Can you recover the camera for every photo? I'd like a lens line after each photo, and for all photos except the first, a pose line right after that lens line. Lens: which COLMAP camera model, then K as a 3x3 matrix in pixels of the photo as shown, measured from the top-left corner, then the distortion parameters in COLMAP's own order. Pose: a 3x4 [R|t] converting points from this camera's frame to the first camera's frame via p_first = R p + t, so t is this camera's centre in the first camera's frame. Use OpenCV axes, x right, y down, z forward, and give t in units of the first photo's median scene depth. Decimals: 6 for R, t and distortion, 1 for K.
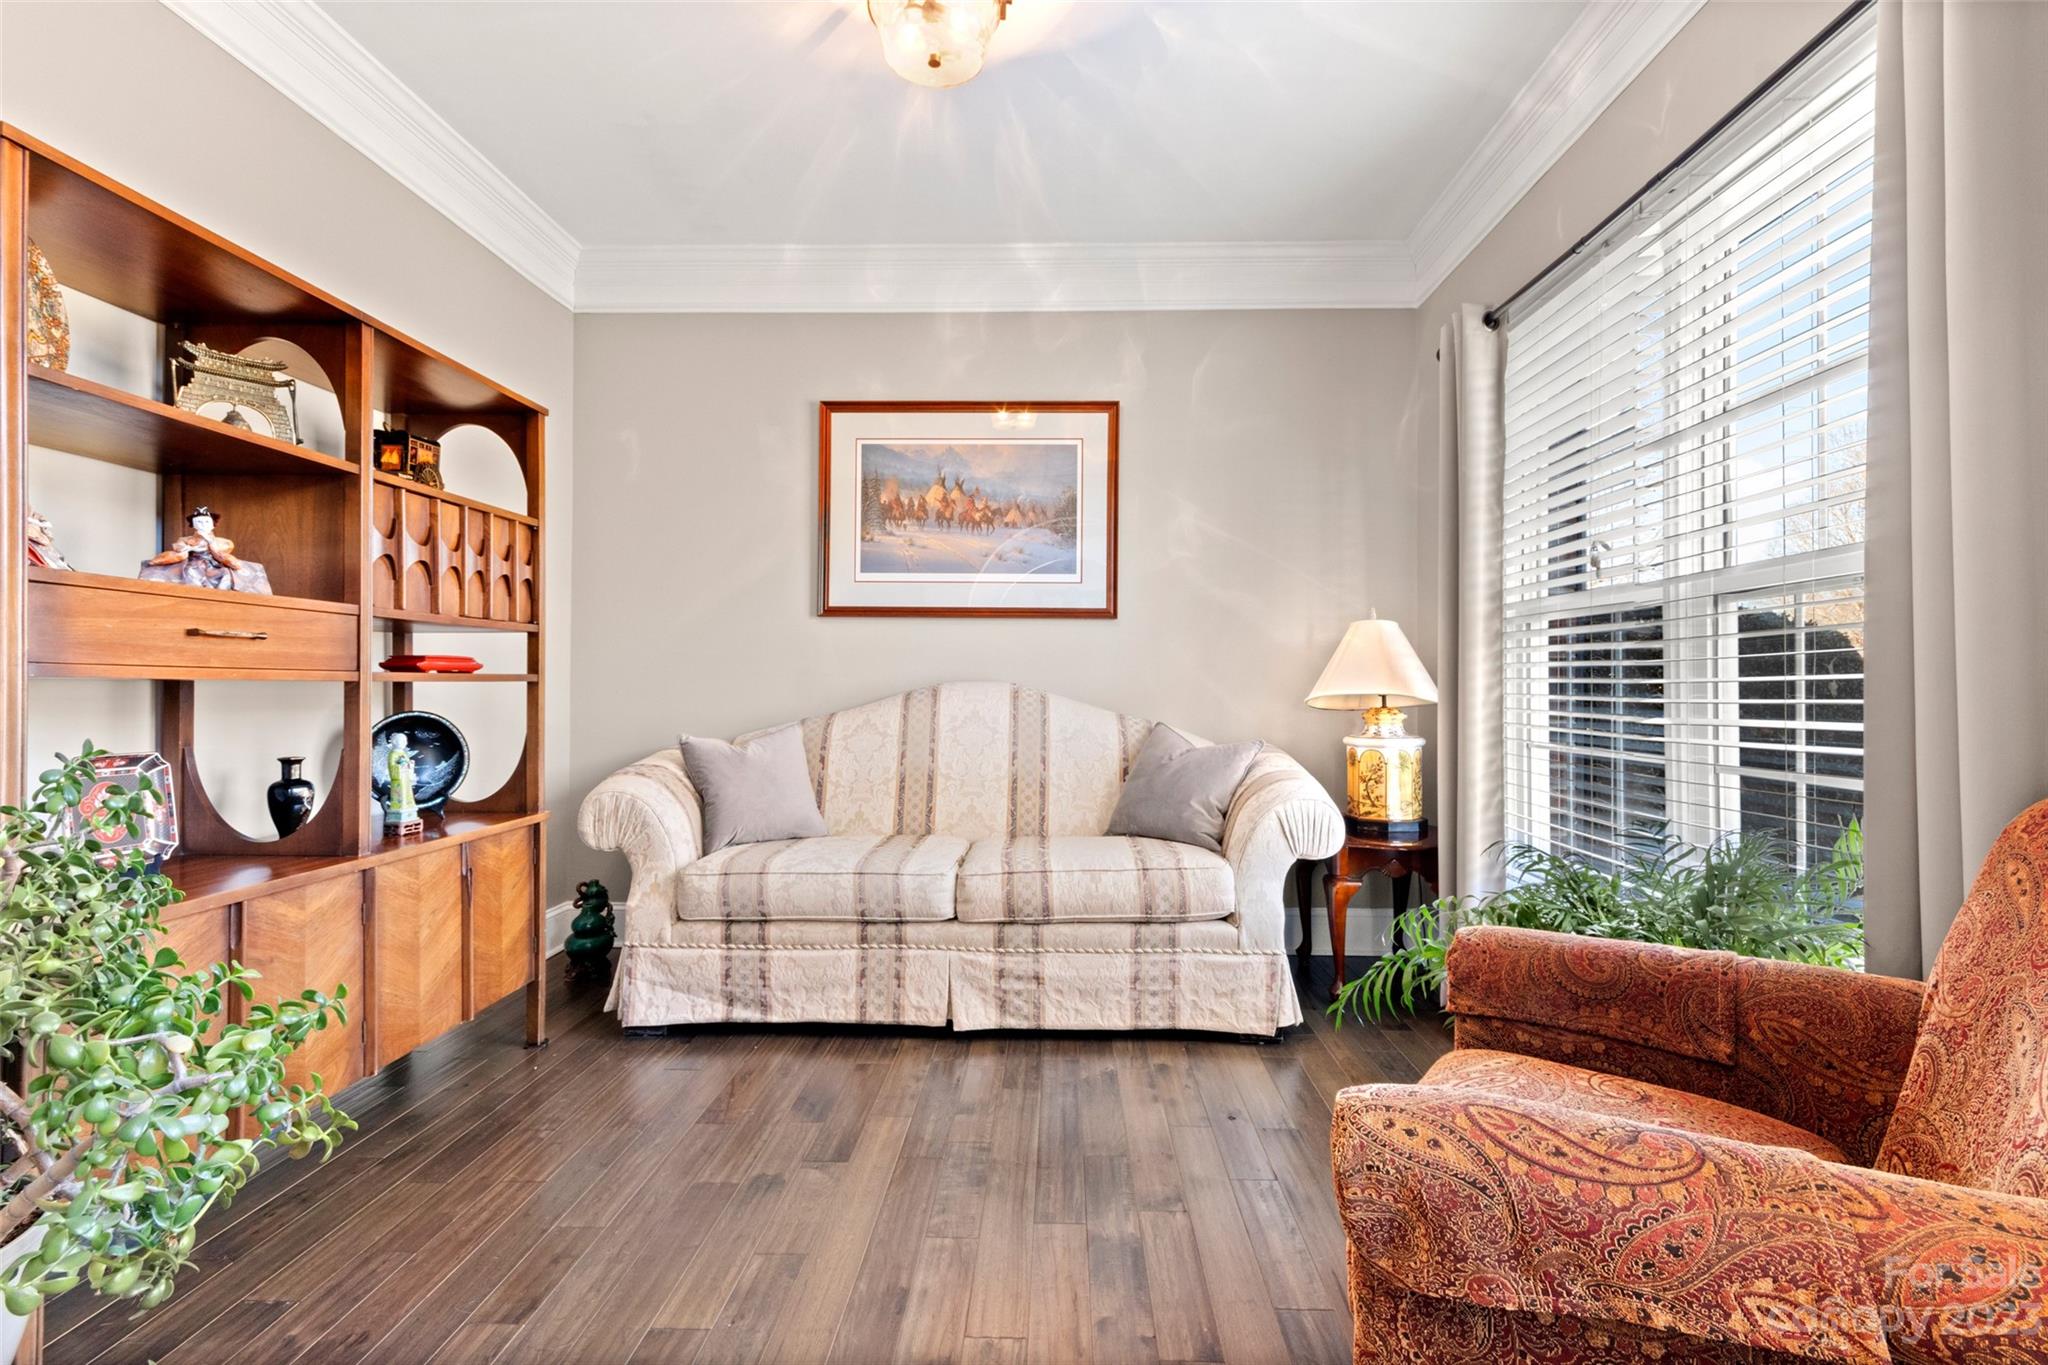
lens RADIAL K [[975.7, 0, 1024.0], [0, 975.7, 682.5], [0, 0, 1]] dist [0.000031, 0.000906]
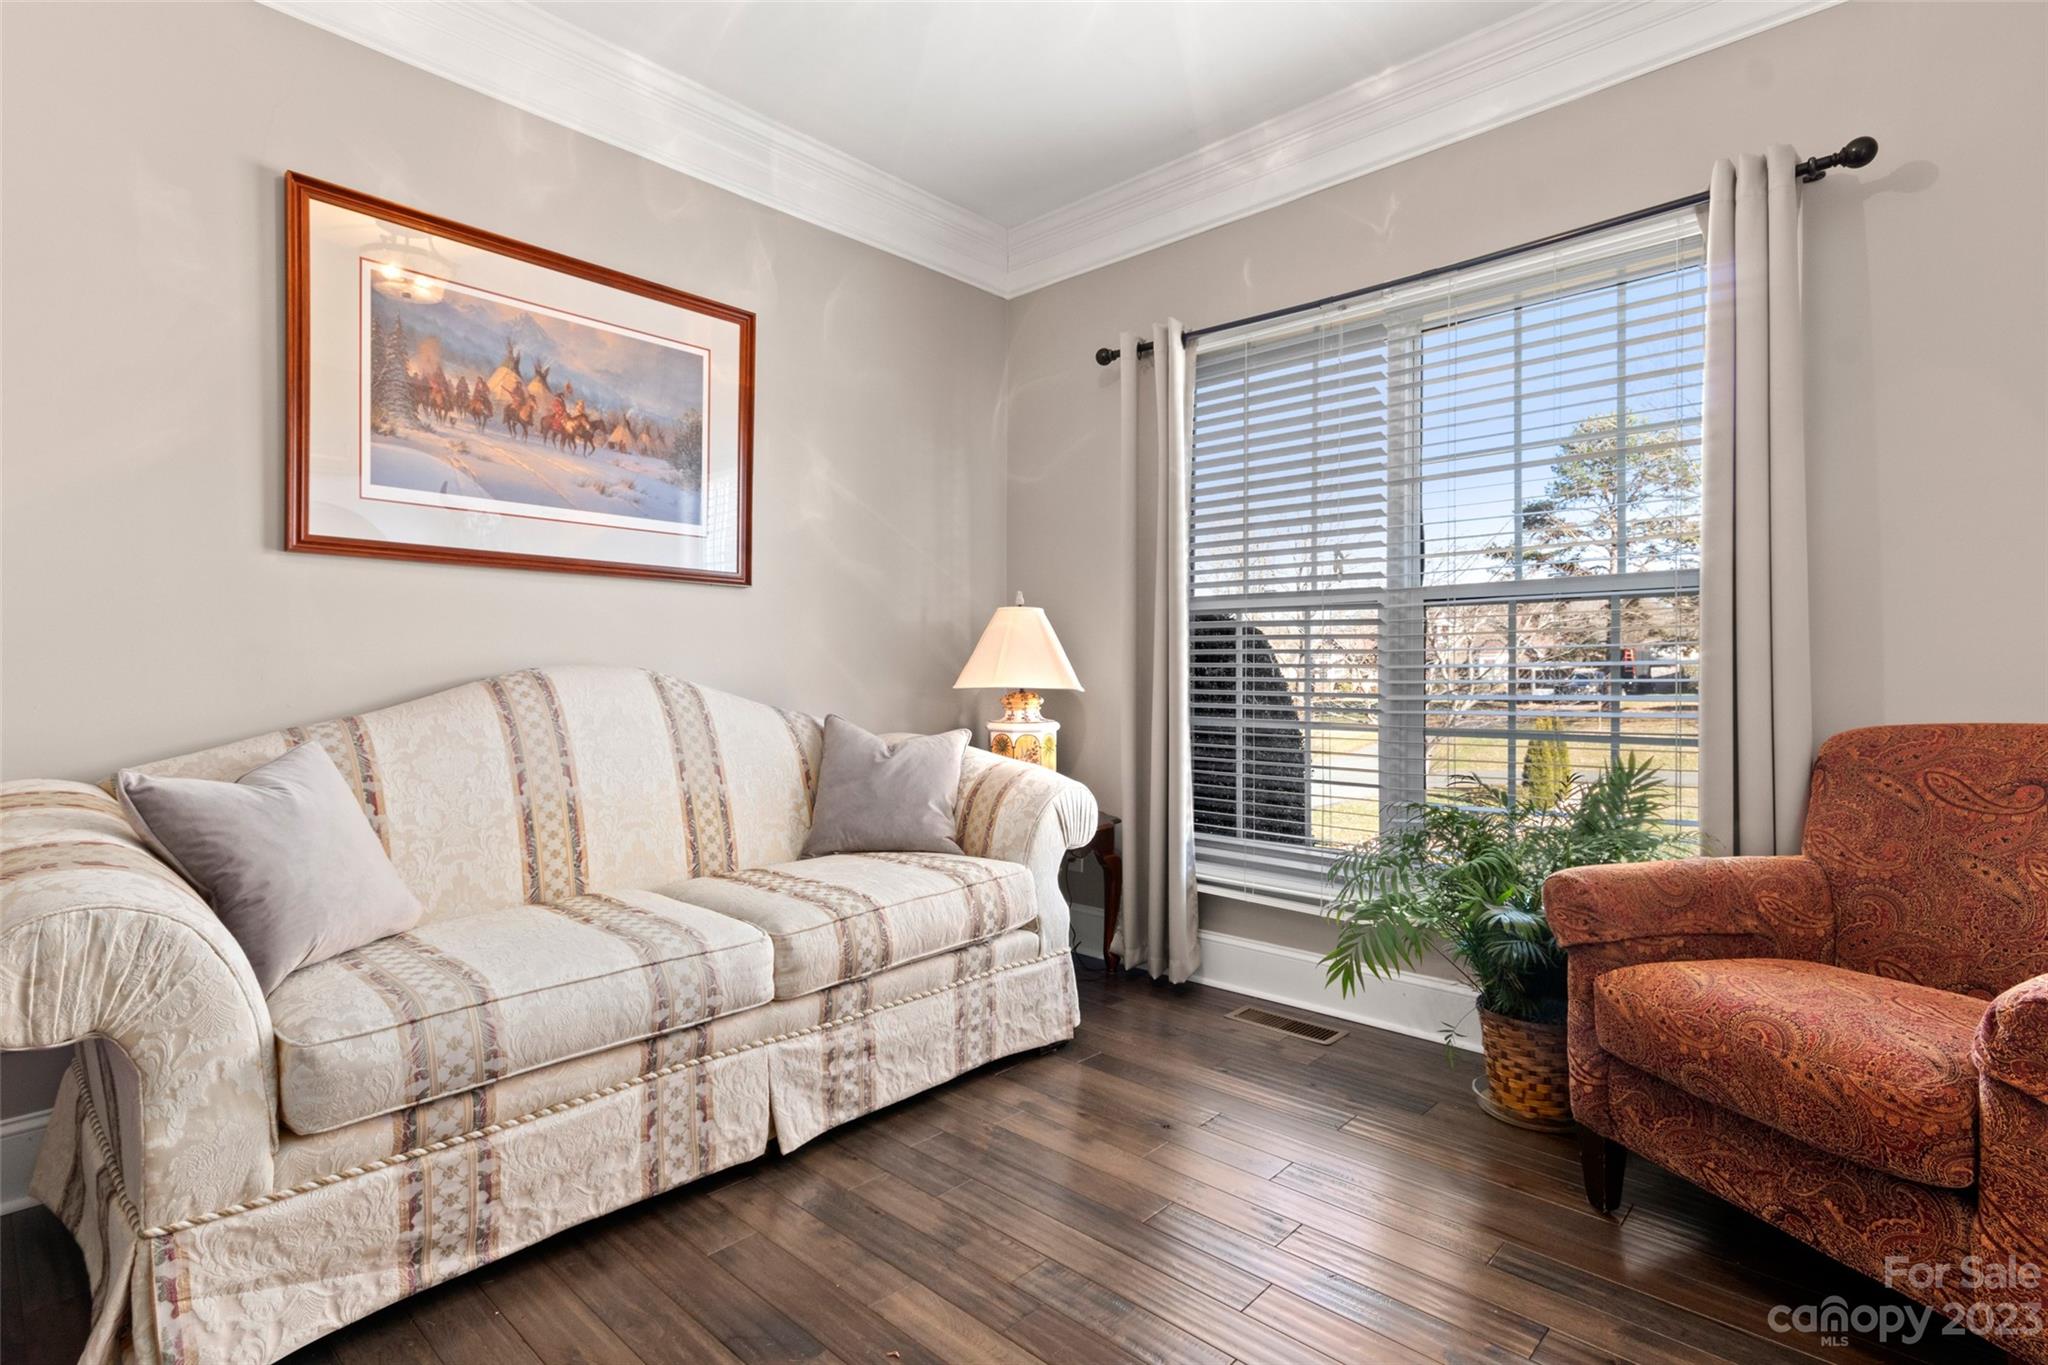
lens RADIAL K [[1006.9, 0, 1024.0], [0, 1006.9, 682.5], [0, 0, 1]] dist [-0.000489, 0.015102]
pose [[0.658682, -0.009524, 0.752361, -0.415403], [0.000061, 0.999921, 0.012604, 0.002454], [-0.752422, -0.008256, 0.658630, 0.317106]]
